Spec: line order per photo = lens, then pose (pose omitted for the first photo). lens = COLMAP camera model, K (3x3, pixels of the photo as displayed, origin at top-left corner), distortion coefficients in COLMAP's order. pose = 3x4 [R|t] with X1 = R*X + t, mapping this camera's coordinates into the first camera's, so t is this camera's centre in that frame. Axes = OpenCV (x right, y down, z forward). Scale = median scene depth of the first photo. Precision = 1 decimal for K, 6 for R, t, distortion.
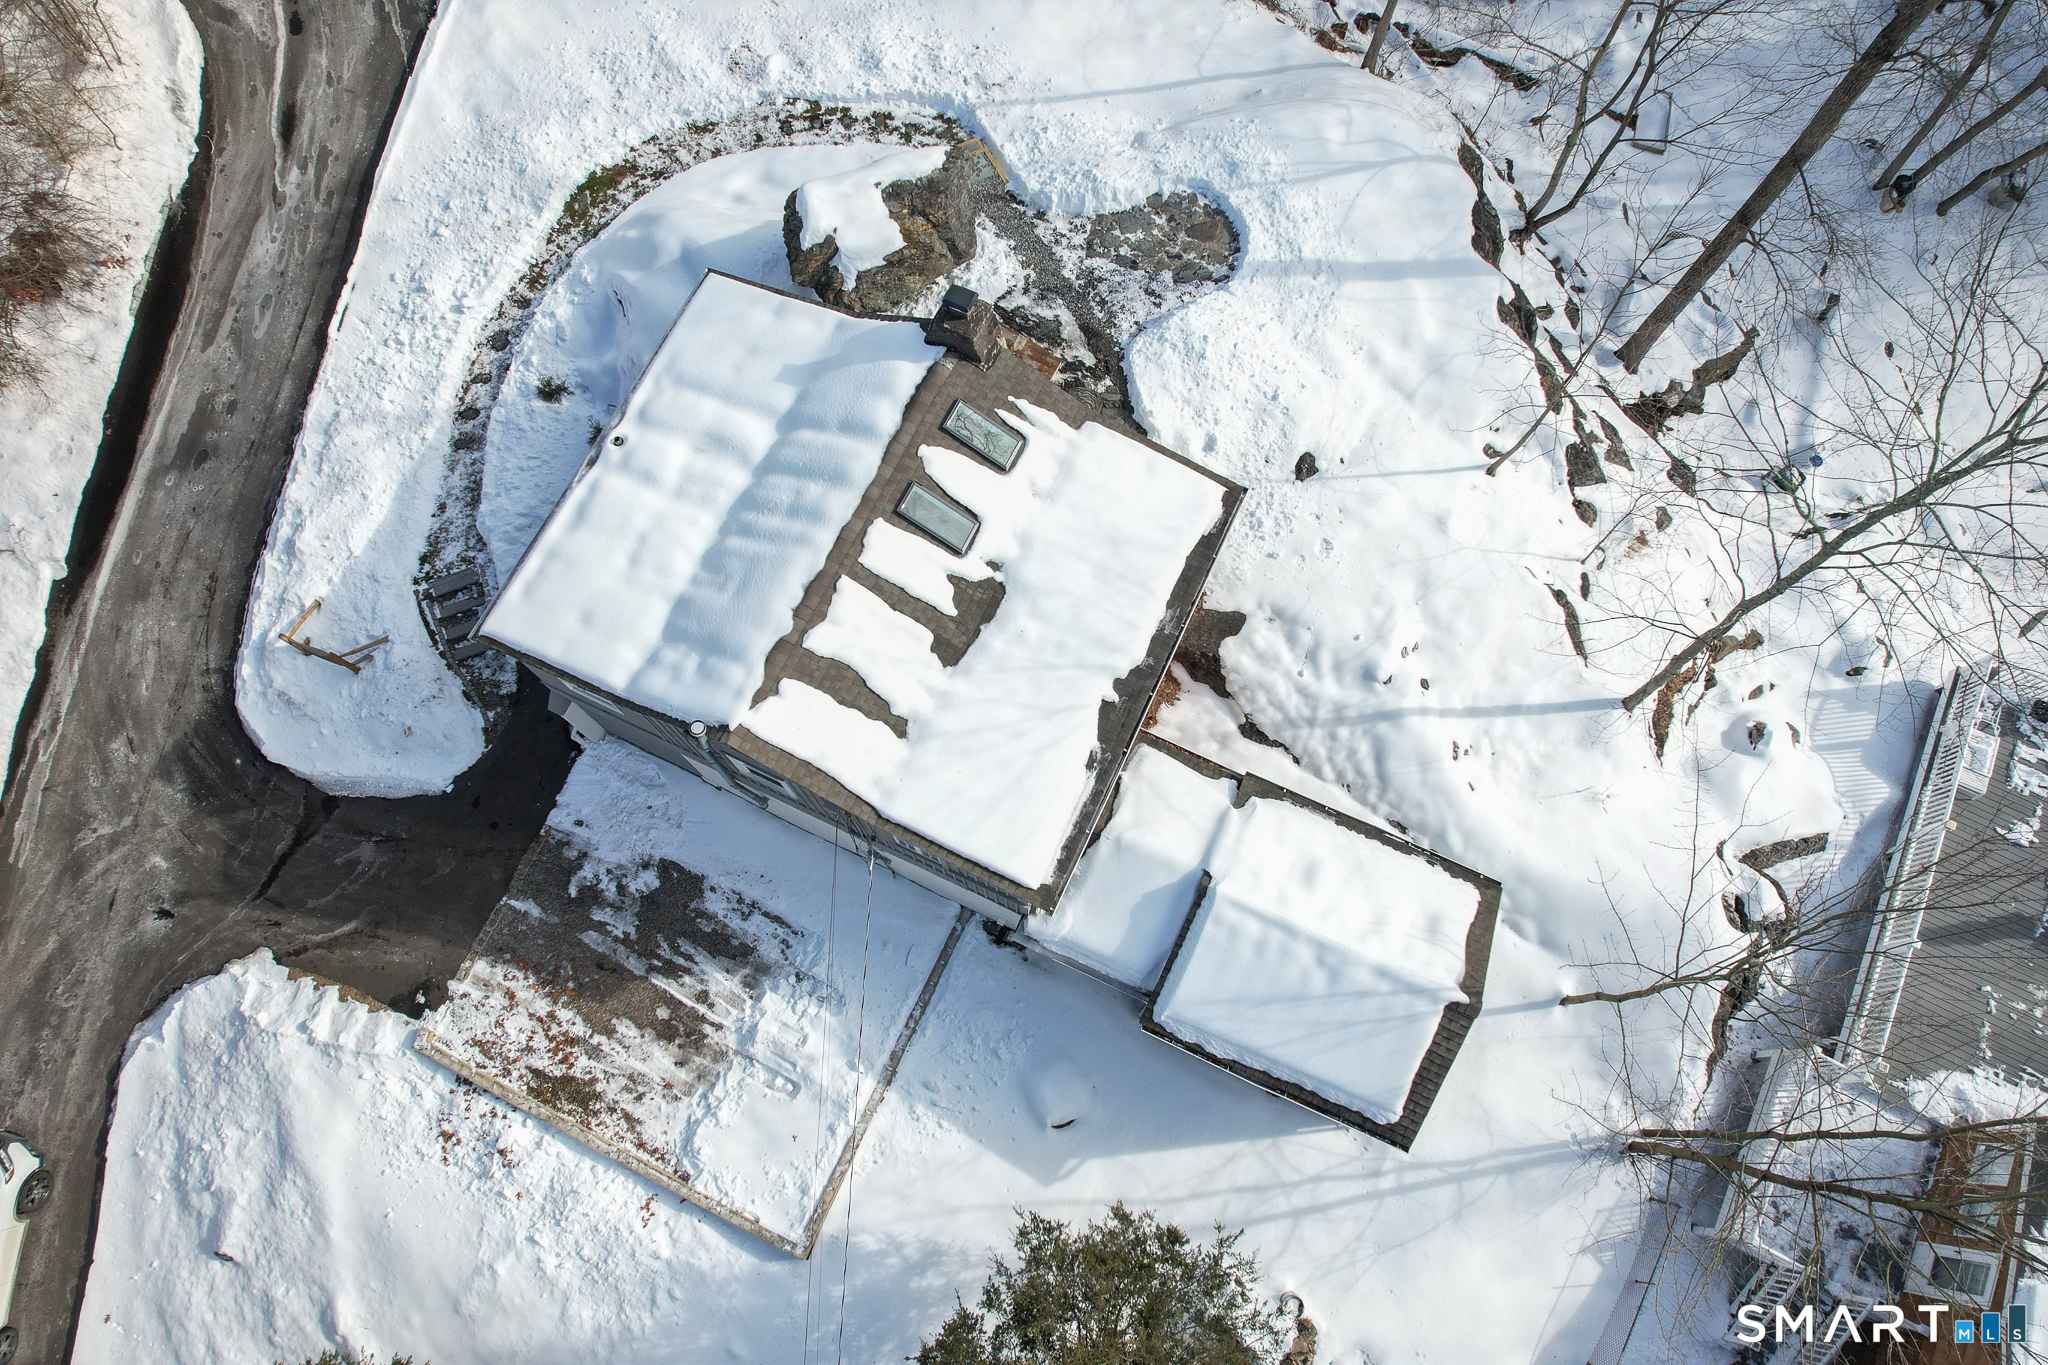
lens RADIAL K [[1306.7, 0, 1031.9], [0, 1306.7, 678.6], [0, 0, 1]] dist [-0.069263, 0.066982]
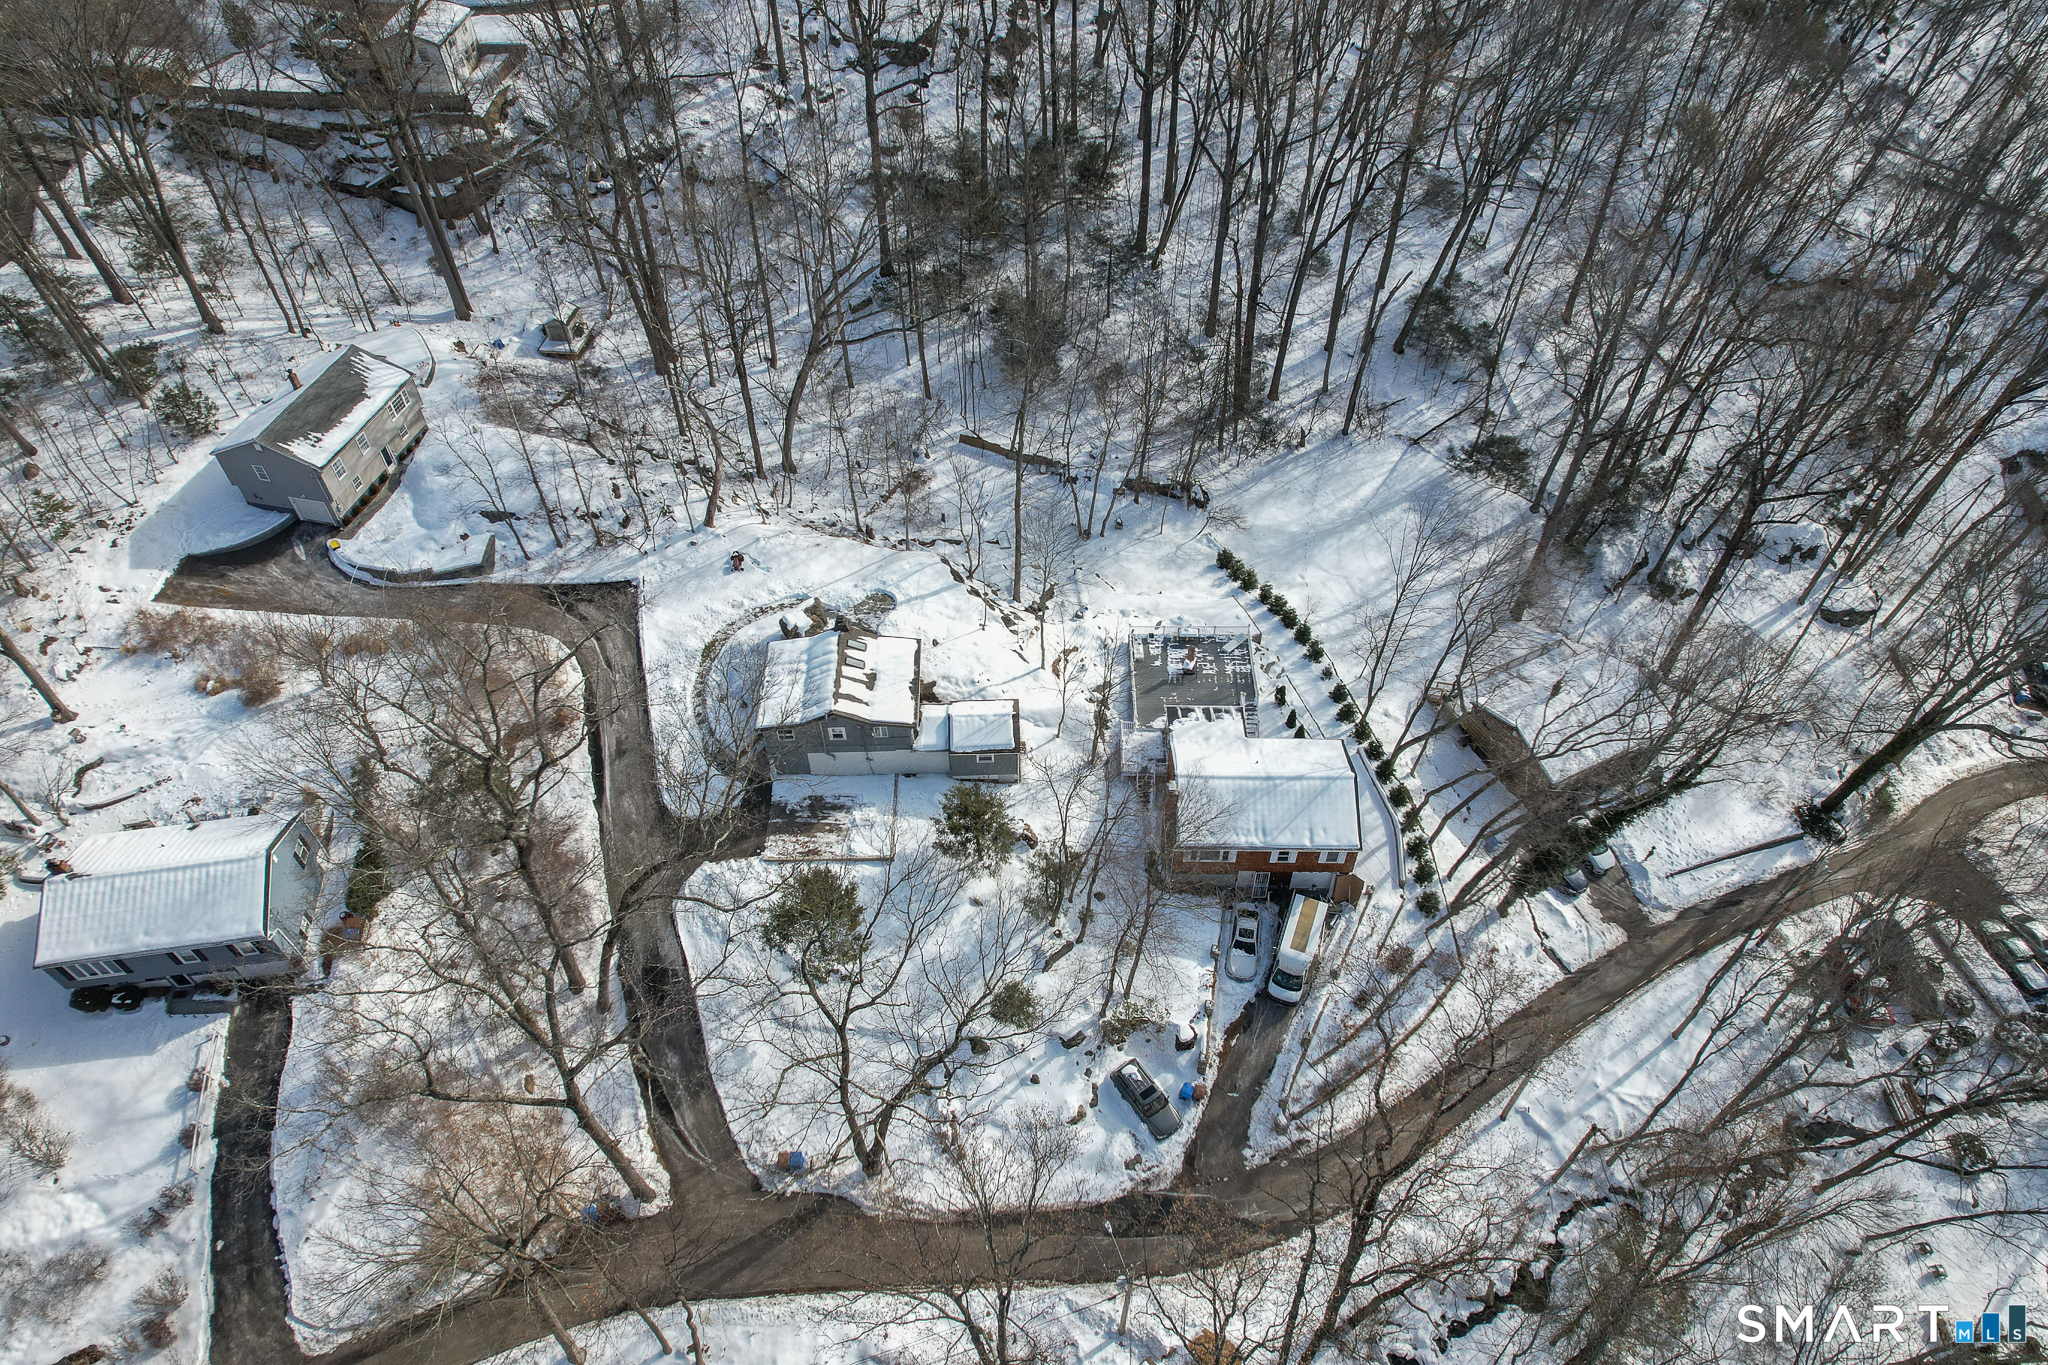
lens RADIAL K [[1306.7, 0, 1031.9], [0, 1306.7, 678.6], [0, 0, 1]] dist [-0.069263, 0.066982]
pose [[0.894422, -0.330903, 0.300853, -0.688939], [0.424400, 0.840173, -0.337629, 1.288870], [-0.141047, 0.429665, 0.891905, -2.285697]]
